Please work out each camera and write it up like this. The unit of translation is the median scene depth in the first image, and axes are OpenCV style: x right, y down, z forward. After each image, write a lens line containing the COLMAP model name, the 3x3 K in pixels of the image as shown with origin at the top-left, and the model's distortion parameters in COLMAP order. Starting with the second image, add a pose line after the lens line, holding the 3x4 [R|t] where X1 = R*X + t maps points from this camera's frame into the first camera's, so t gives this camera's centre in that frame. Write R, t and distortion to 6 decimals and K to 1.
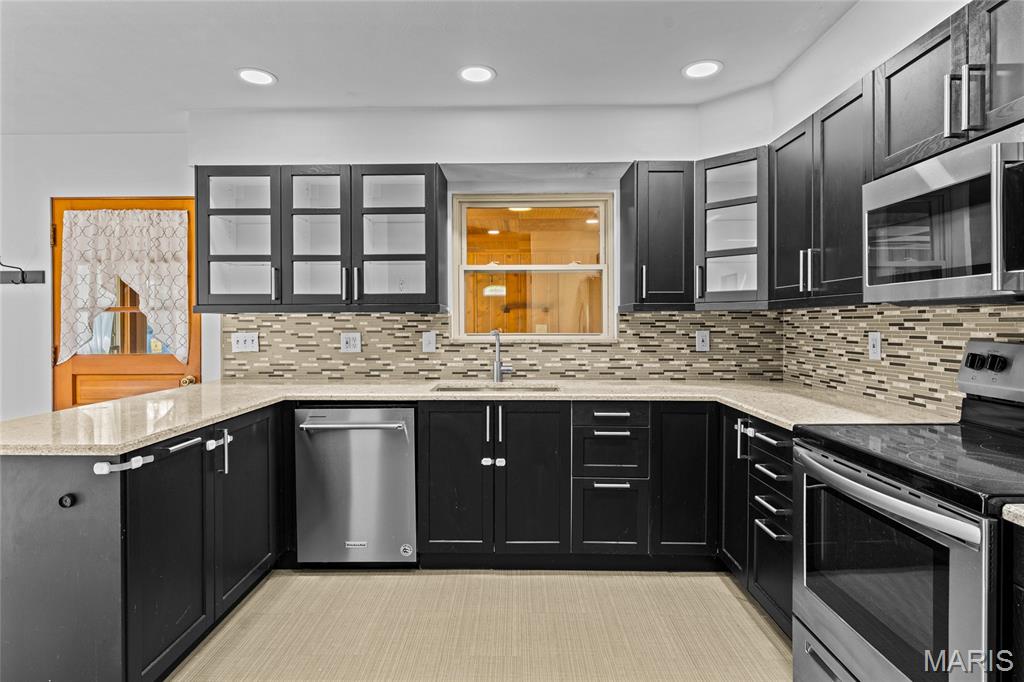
lens RADIAL K [[541.4, 0, 506.3], [0, 541.4, 325.0], [0, 0, 1]] dist [0.002608, 0.001144]
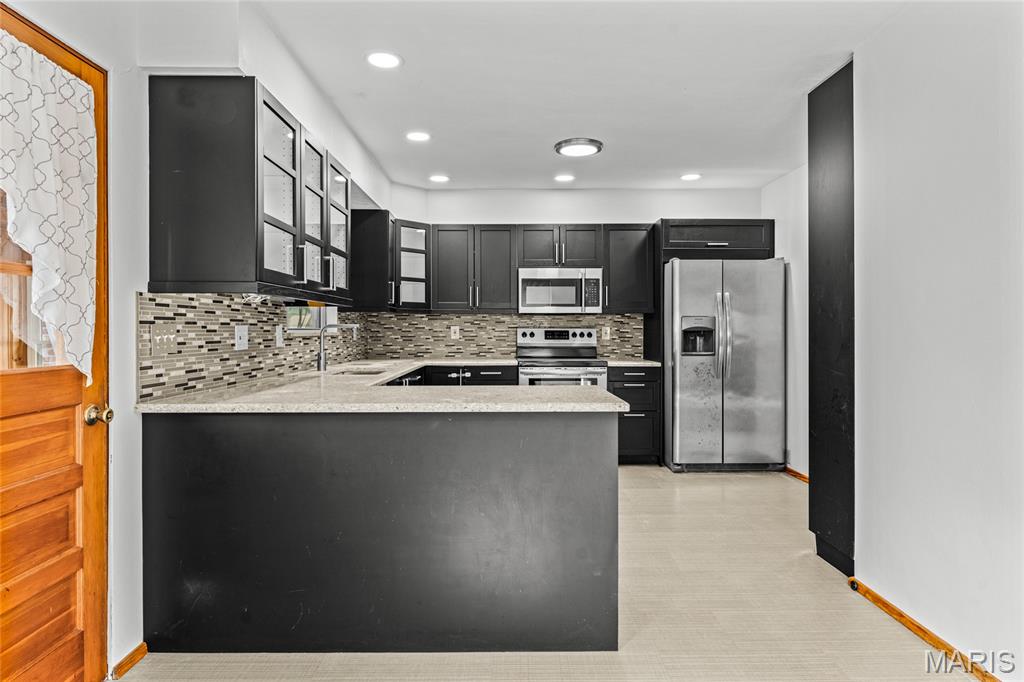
lens RADIAL K [[575.7, 0, 512.5], [0, 575.7, 330.4], [0, 0, 1]] dist [0.001771, 0.000644]
pose [[-0.036229, 0.001855, 0.999342, -1.294868], [0.007463, 0.999971, -0.001586, 0.028894], [-0.999316, 0.007401, -0.036242, 0.695263]]
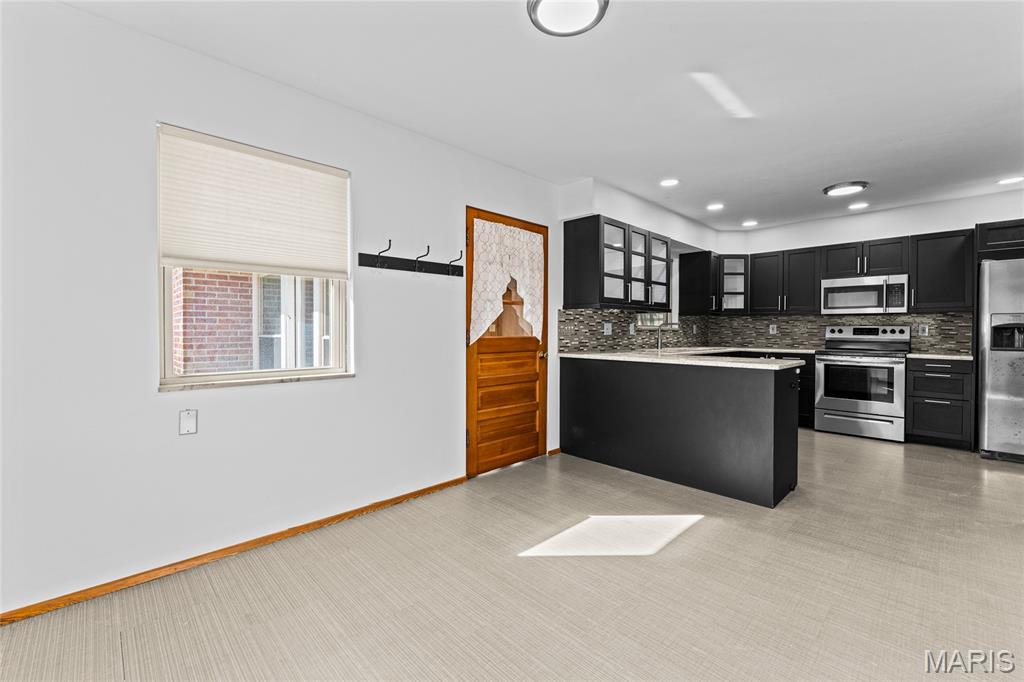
lens RADIAL K [[434.1, 0, 510.5], [0, 434.1, 335.1], [0, 0, 1]] dist [0.001189, -0.001068]
pose [[0.699524, -0.001506, 0.714608, -1.635987], [-0.001945, 0.999990, 0.004011, 0.051968], [-0.714606, -0.004195, 0.699514, 0.297412]]
